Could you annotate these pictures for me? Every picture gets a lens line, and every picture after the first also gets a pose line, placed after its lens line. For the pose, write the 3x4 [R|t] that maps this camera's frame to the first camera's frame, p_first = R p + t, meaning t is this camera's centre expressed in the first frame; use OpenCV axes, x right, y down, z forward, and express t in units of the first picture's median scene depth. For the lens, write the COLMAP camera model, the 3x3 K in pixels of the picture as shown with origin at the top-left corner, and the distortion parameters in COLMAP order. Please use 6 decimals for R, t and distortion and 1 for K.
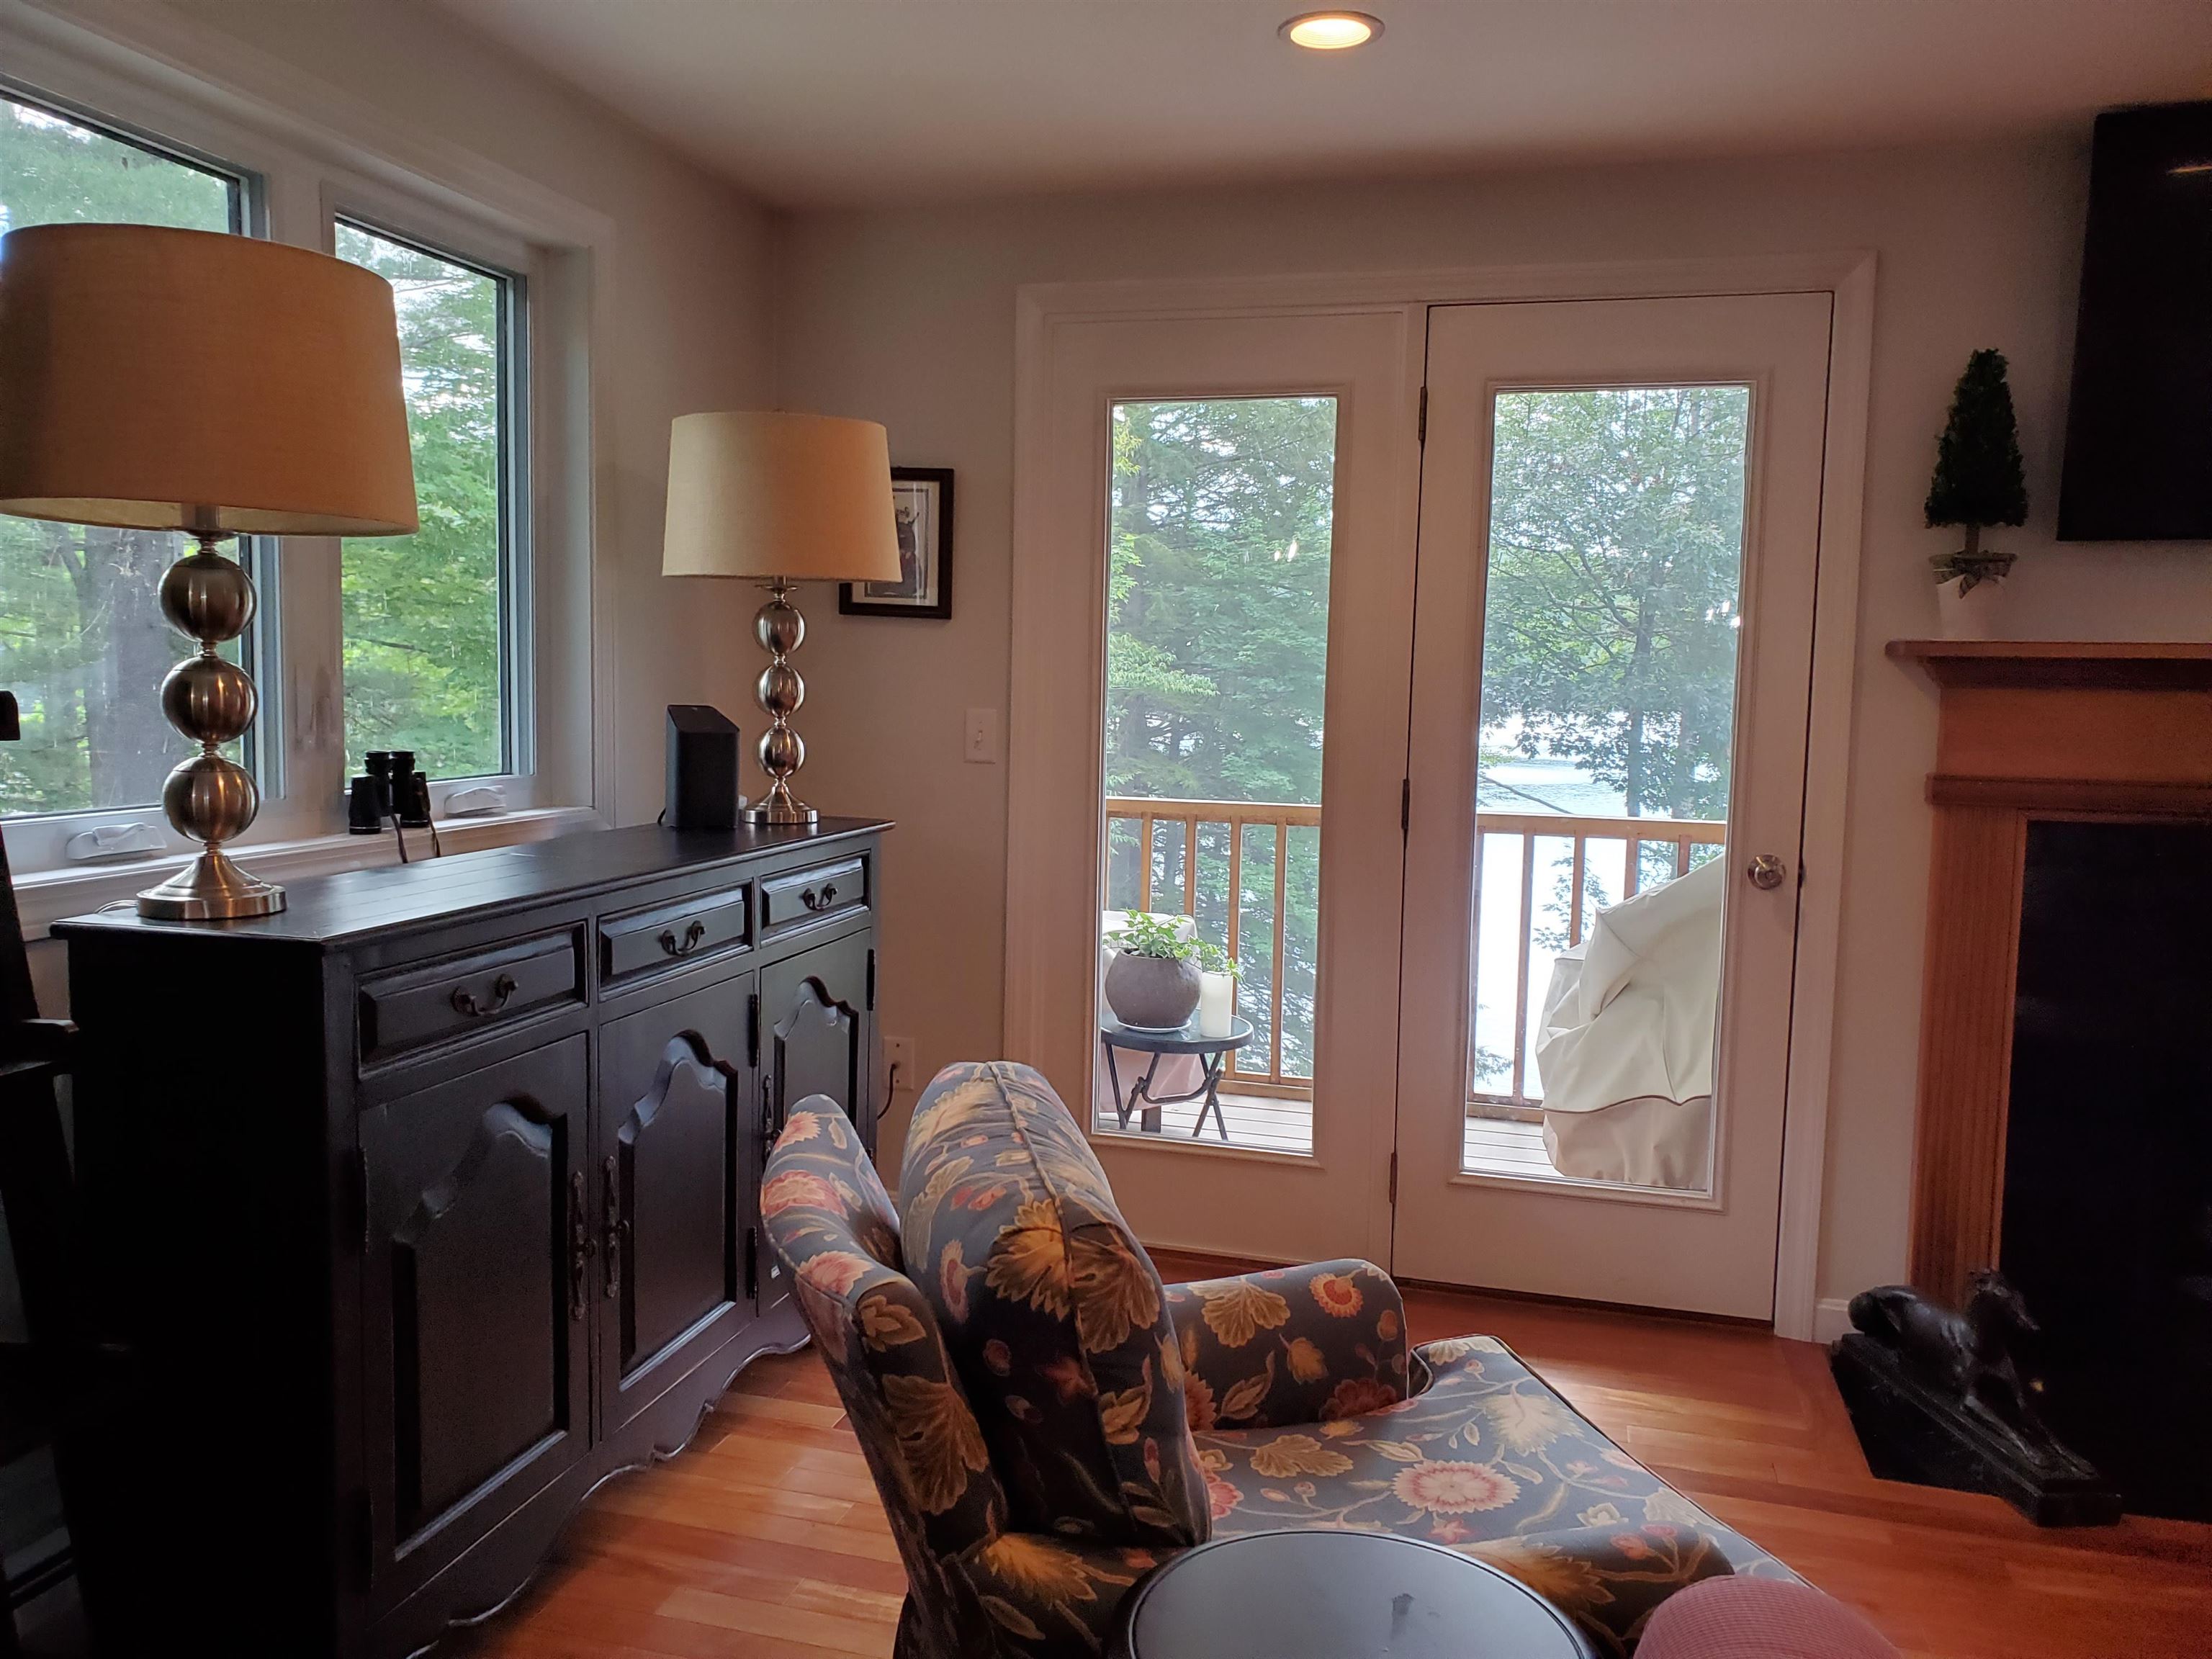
lens RADIAL K [[1731.0, 0, 1101.4], [0, 1731.0, 832.9], [0, 0, 1]] dist [0.022108, -0.001695]
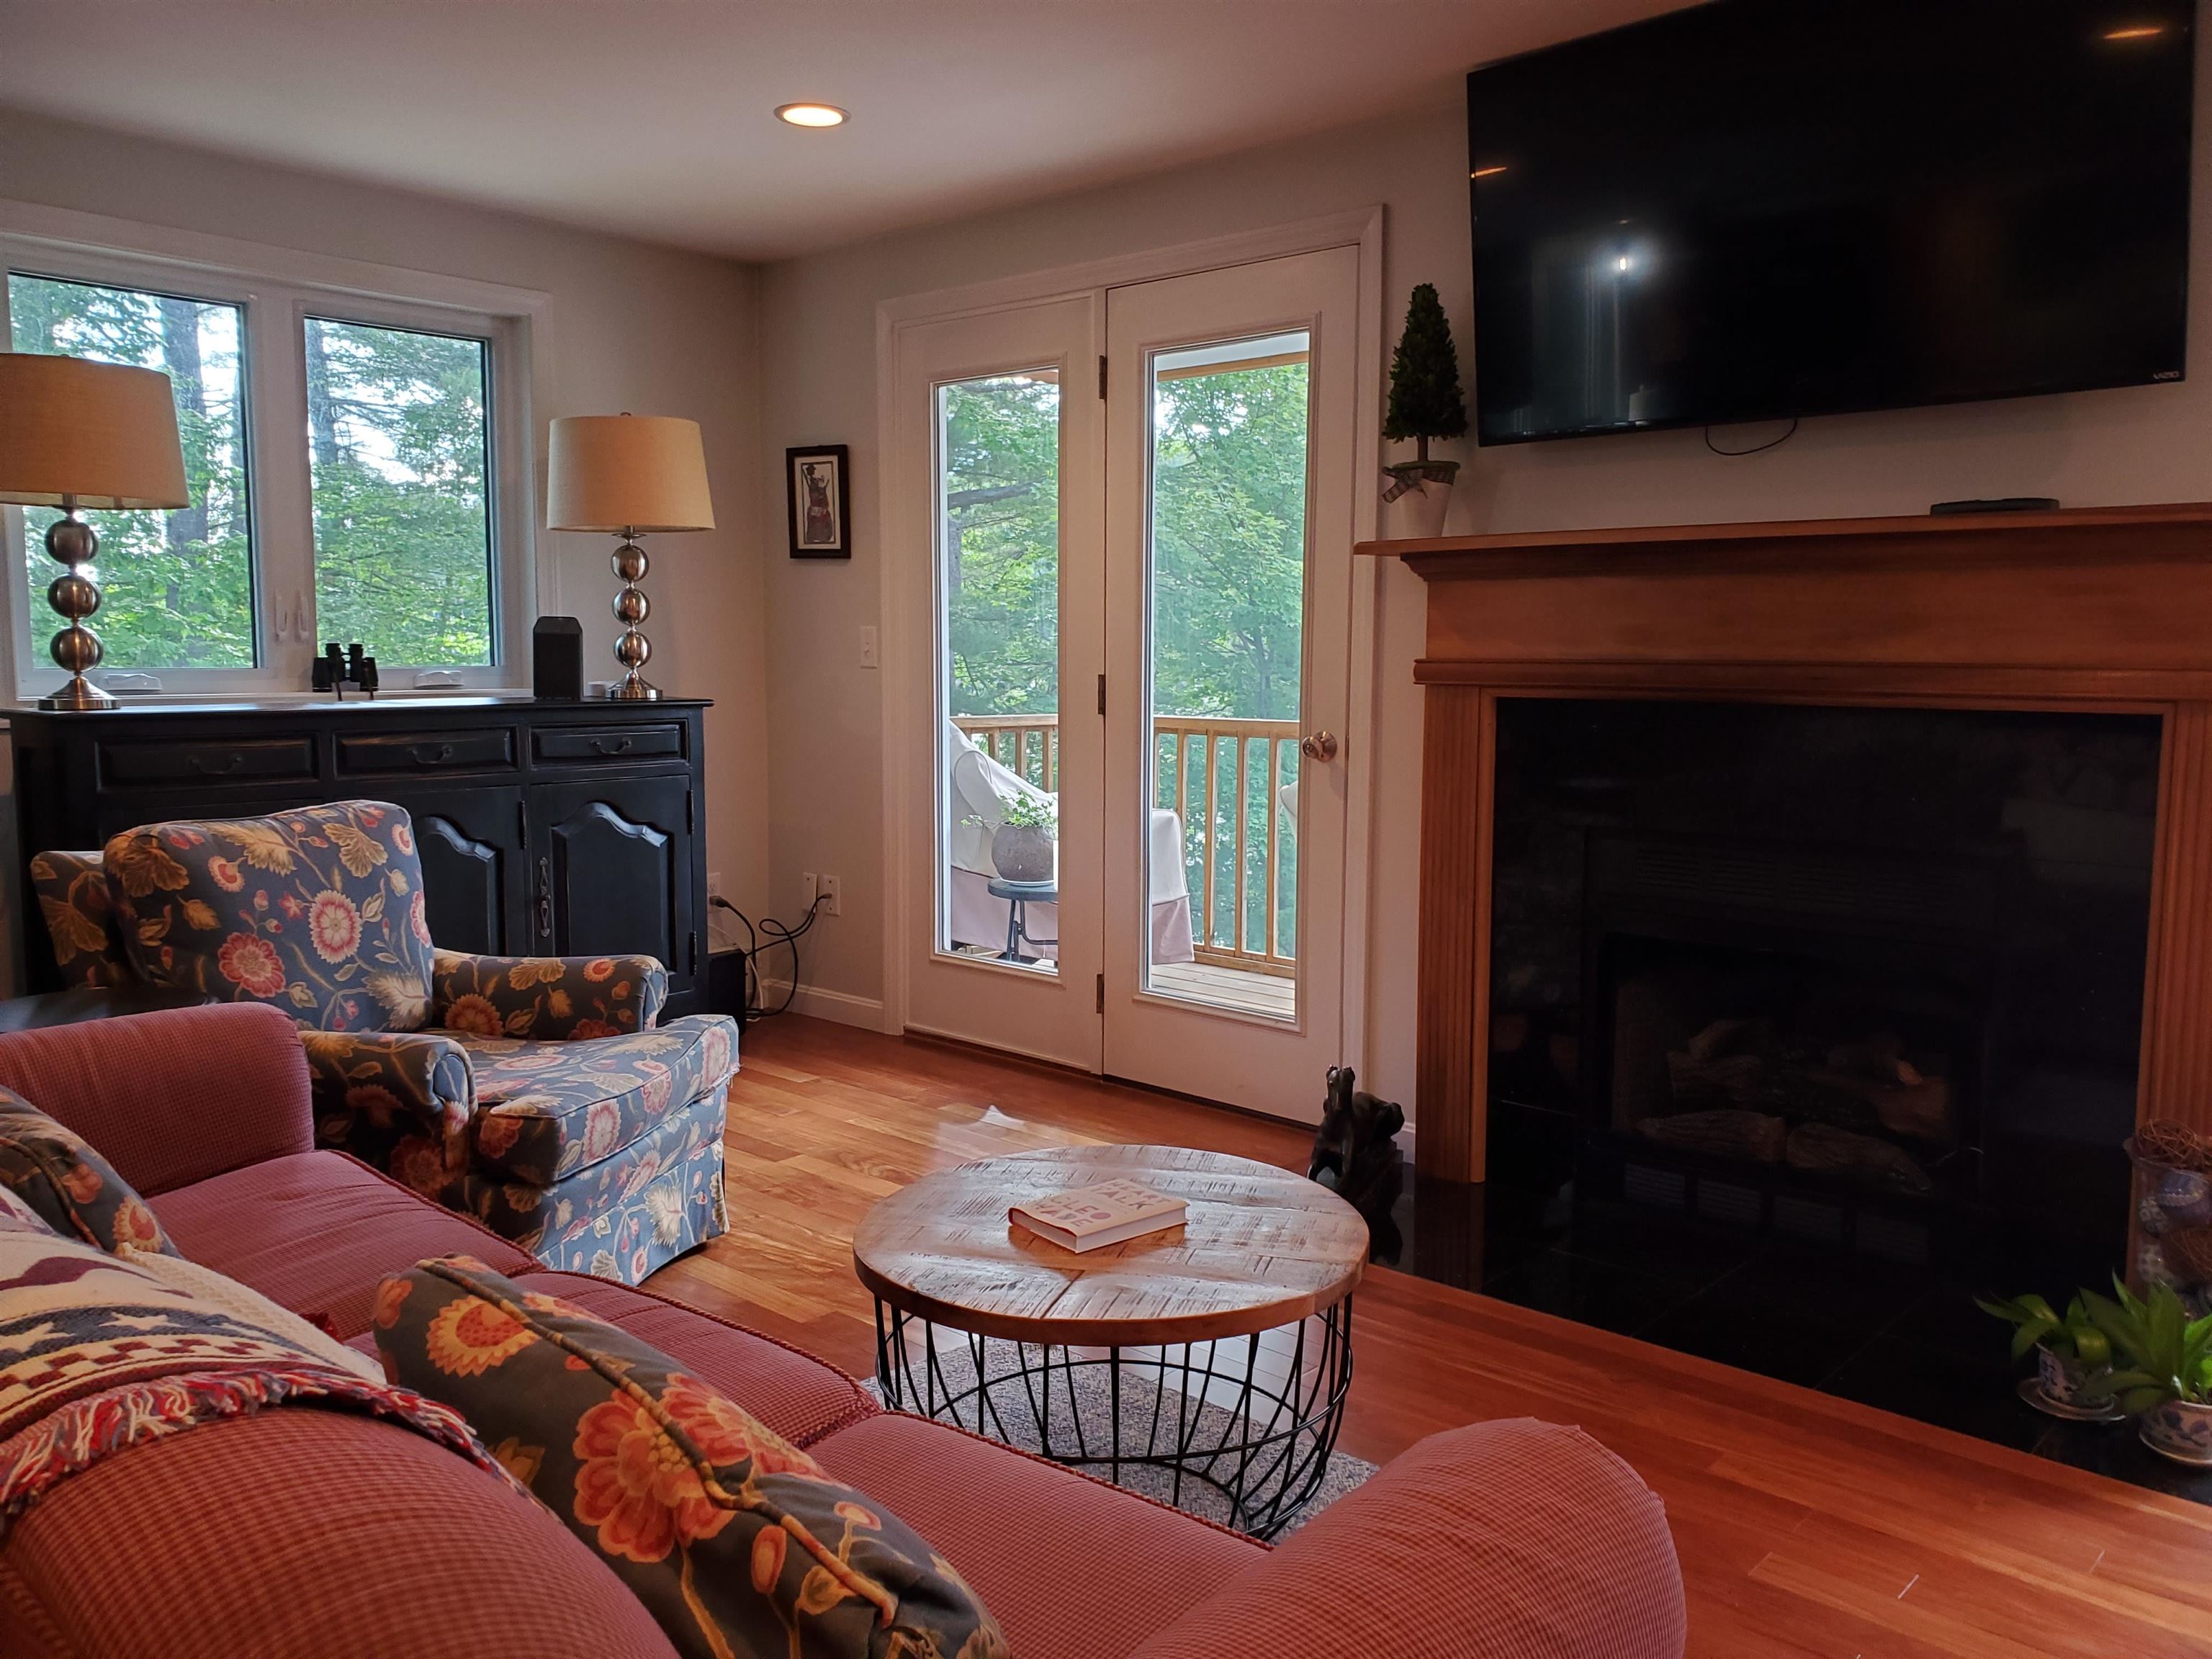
lens RADIAL K [[1731.0, 0, 1101.0], [0, 1731.0, 835.7], [0, 0, 1]] dist [0.022108, -0.001695]
pose [[0.892201, 0.034615, -0.450310, 0.831826], [-0.030082, 0.999399, 0.017222, 0.072884], [0.450636, -0.001819, 0.892706, -0.121061]]
